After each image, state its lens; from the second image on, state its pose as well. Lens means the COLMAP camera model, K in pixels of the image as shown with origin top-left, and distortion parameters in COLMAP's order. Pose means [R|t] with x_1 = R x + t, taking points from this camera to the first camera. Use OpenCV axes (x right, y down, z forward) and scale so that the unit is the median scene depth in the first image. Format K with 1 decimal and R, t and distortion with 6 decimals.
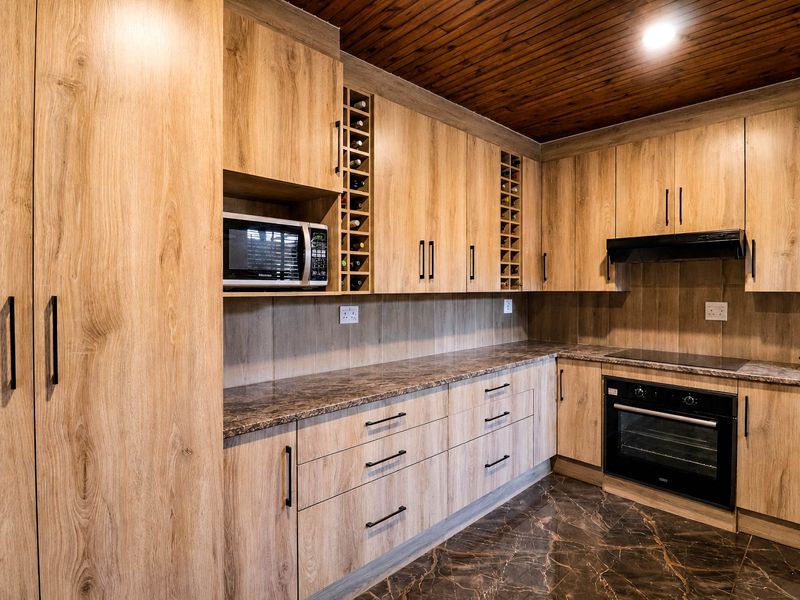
lens RADIAL K [[424.9, 0, 410.0], [0, 424.9, 292.7], [0, 0, 1]] dist [0.001222, -0.016258]
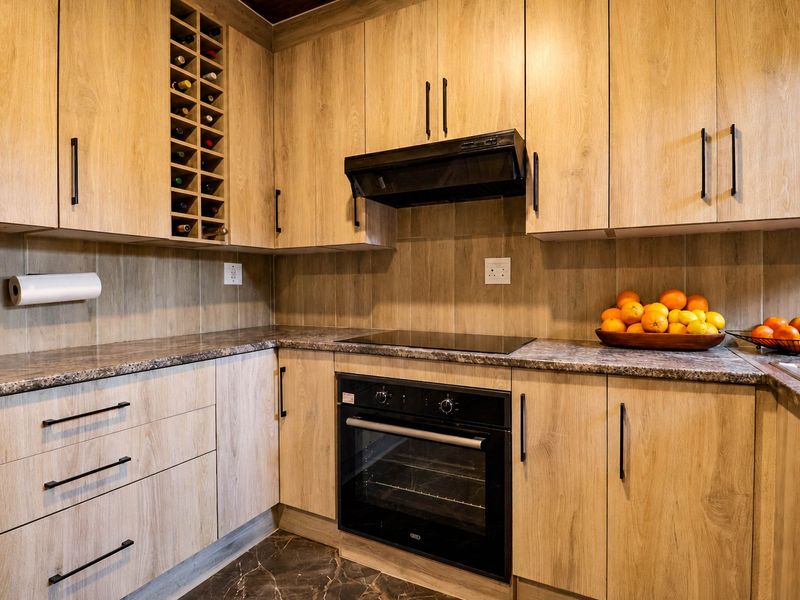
lens RADIAL K [[424.9, 0, 410.0], [0, 424.9, 292.7], [0, 0, 1]] dist [0.001222, -0.016258]
pose [[0.948449, -0.008421, 0.316818, 0.393368], [0.007235, 0.999962, 0.004921, 0.082168], [-0.316847, -0.002376, 0.948474, 0.409720]]
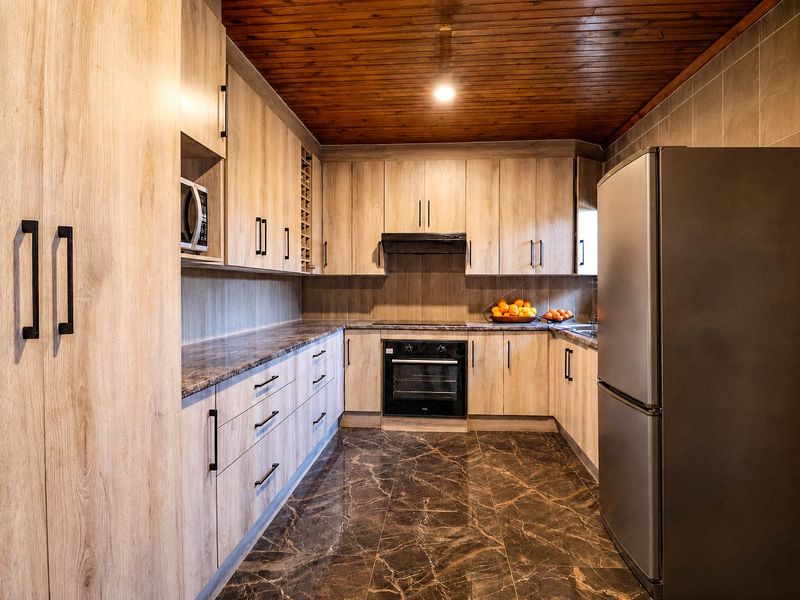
lens RADIAL K [[424.9, 0, 410.0], [0, 424.9, 292.7], [0, 0, 1]] dist [0.001222, -0.016258]
pose [[0.754244, -0.005697, 0.656569, -0.348175], [0.004112, 0.999984, 0.003953, 0.053786], [-0.656581, -0.000281, 0.754255, -0.021679]]
